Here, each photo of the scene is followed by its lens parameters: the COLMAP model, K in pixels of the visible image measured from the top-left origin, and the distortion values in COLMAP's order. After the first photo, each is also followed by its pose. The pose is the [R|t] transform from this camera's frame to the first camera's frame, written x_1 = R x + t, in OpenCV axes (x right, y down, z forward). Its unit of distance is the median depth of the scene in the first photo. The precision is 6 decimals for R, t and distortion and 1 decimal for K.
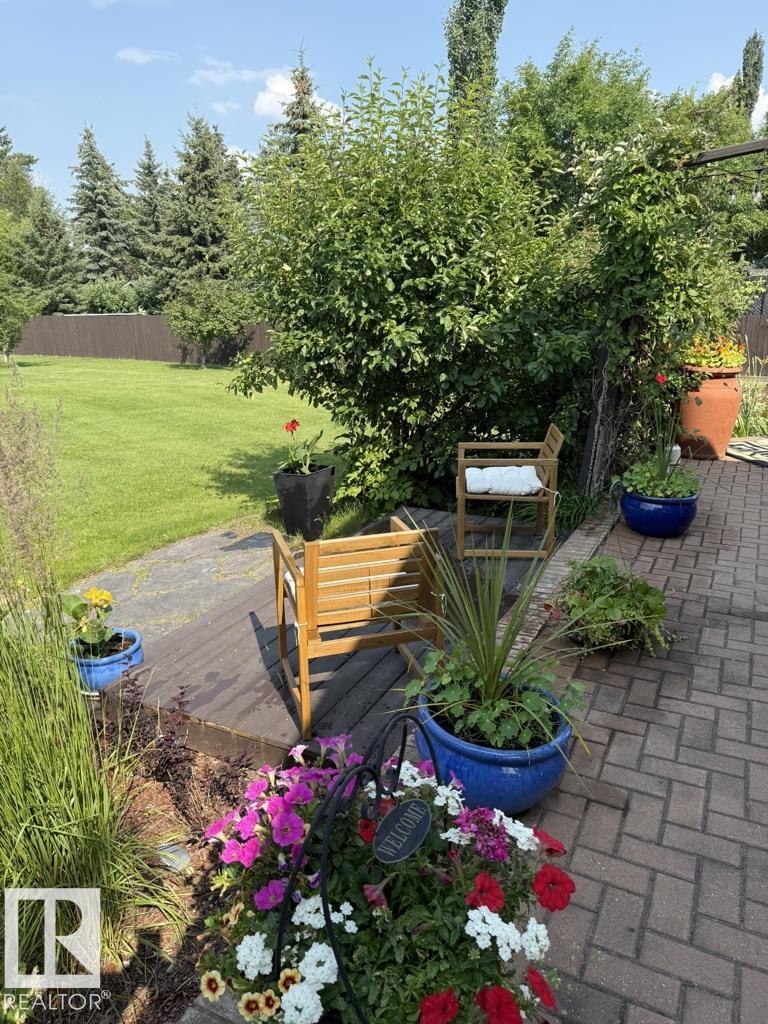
lens RADIAL K [[732.2, 0, 391.3], [0, 732.2, 526.5], [0, 0, 1]] dist [0.073459, -0.100065]
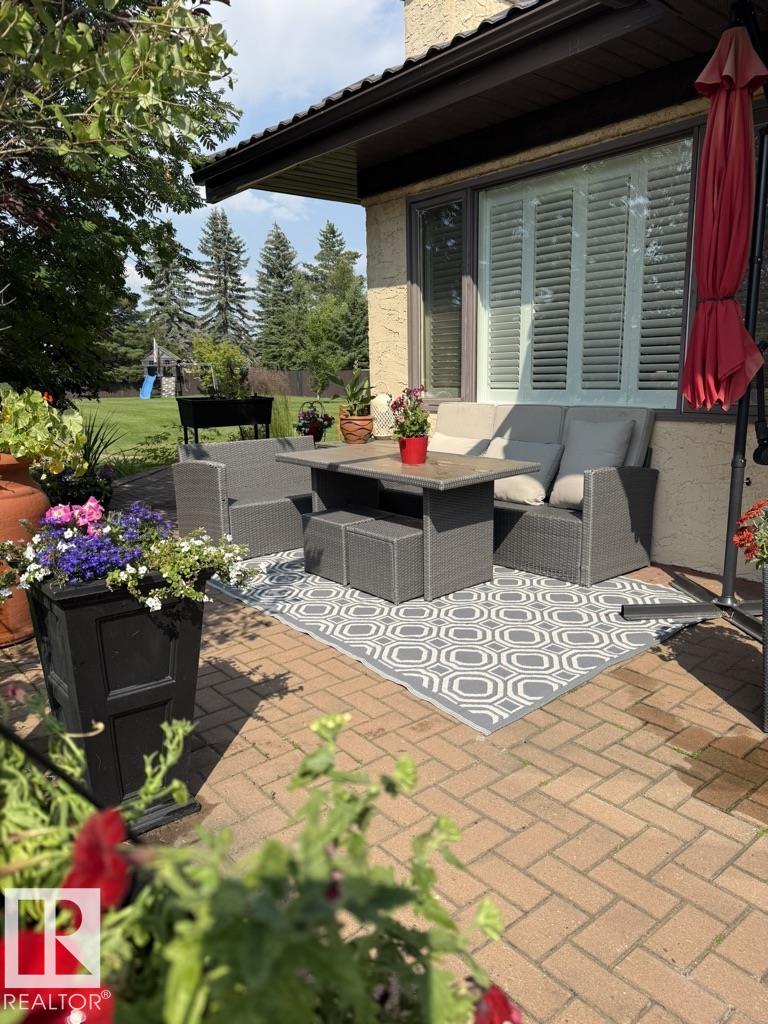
lens RADIAL K [[732.2, 0, 384.1], [0, 732.2, 519.8], [0, 0, 1]] dist [0.073459, -0.100065]
pose [[0.921853, 0.077388, -0.379734, 0.897013], [-0.108341, 0.992253, -0.060795, 0.456576], [0.372088, 0.097185, 0.923096, -1.419769]]
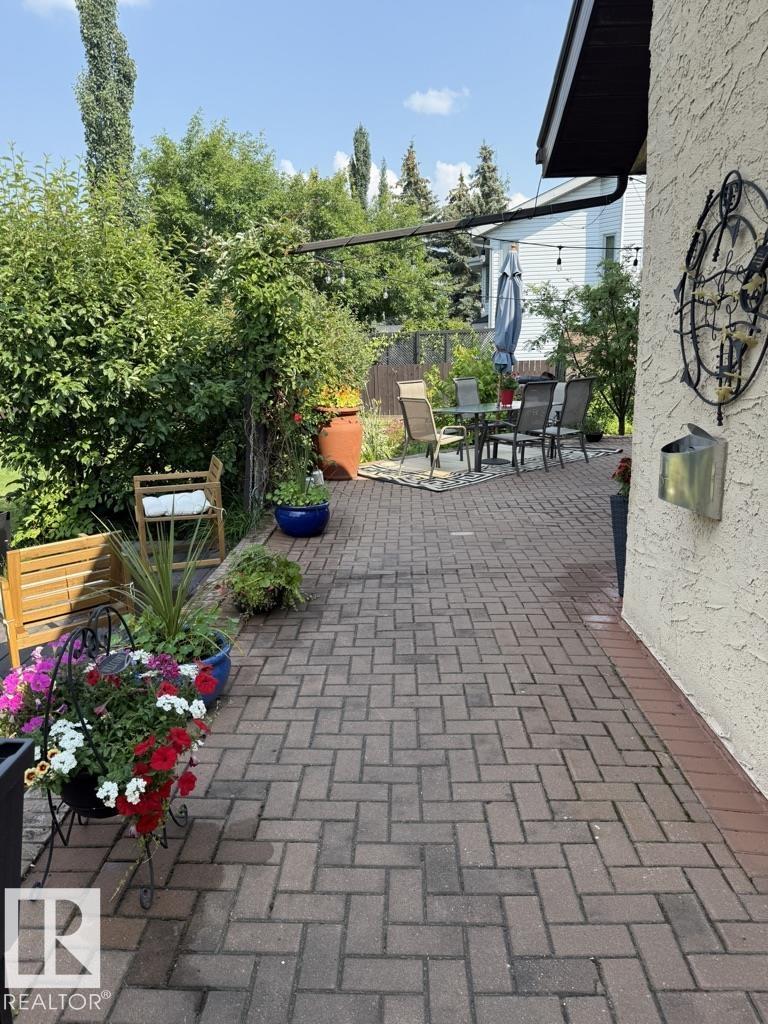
lens RADIAL K [[732.2, 0, 387.3], [0, 732.2, 526.2], [0, 0, 1]] dist [0.073459, -0.100065]
pose [[0.911307, -0.098500, 0.399771, -0.014088], [0.123397, 0.991669, -0.036953, 0.051350], [-0.392800, 0.083005, 0.915870, -0.194892]]
